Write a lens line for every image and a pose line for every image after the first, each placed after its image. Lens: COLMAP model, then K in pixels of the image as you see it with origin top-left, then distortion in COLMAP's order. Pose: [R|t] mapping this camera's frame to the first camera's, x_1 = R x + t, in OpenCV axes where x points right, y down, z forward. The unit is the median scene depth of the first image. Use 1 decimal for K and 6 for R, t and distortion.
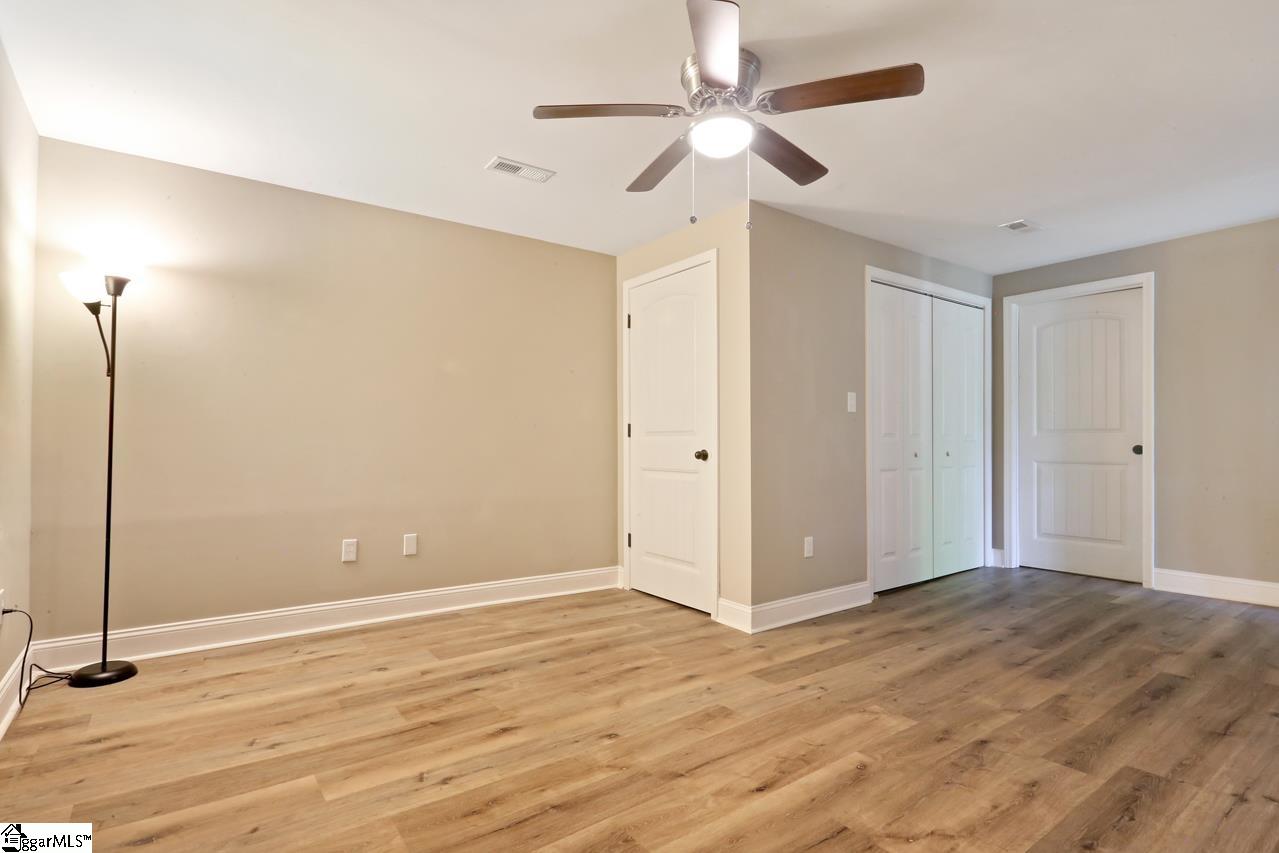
lens RADIAL K [[625.3, 0, 635.5], [0, 625.3, 441.7], [0, 0, 1]] dist [-0.004085, 0.000908]
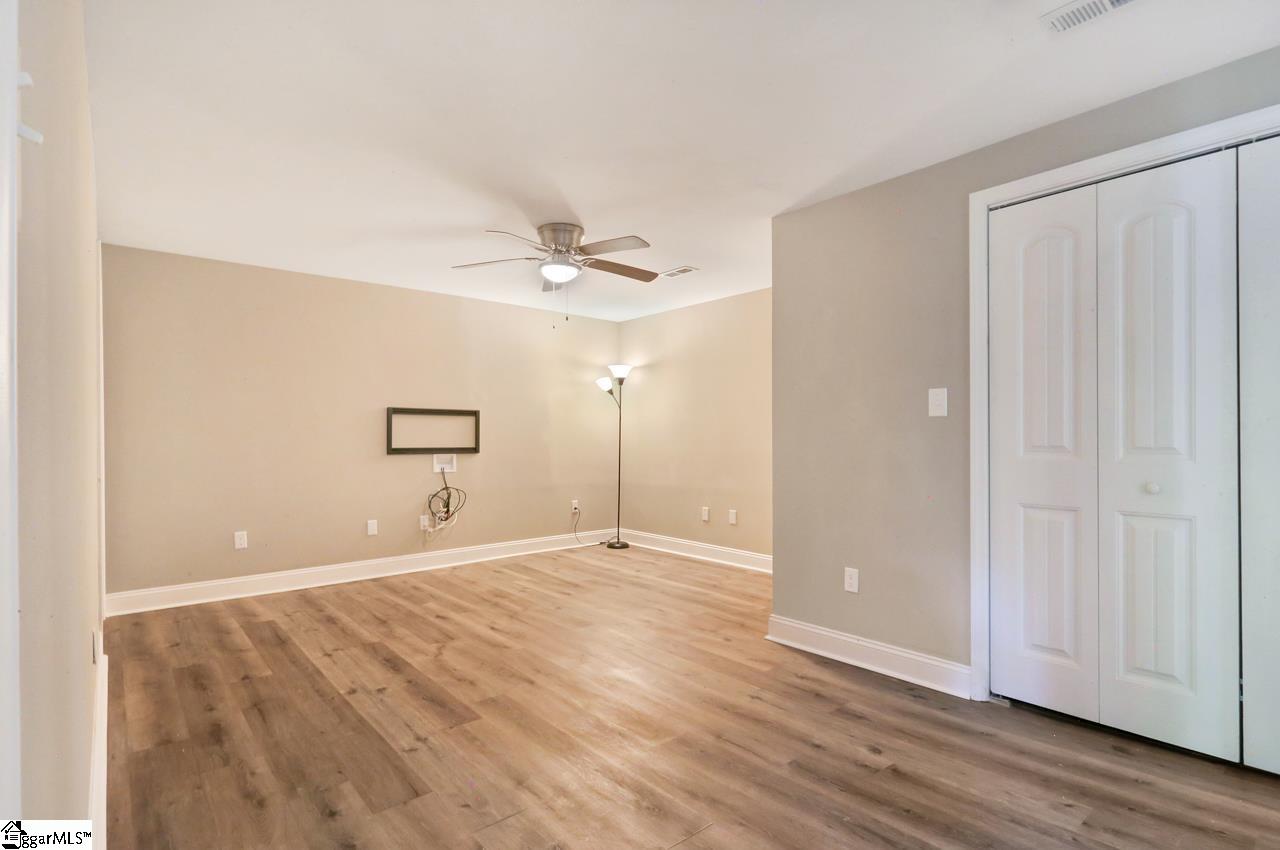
lens RADIAL K [[624.1, 0, 639.7], [0, 624.1, 443.1], [0, 0, 1]] dist [-0.000185, 0.000017]
pose [[0.078606, 0.006140, -0.996887, 1.465252], [0.002784, 0.999976, 0.006378, -0.031886], [0.996902, -0.003277, 0.078587, 0.863699]]
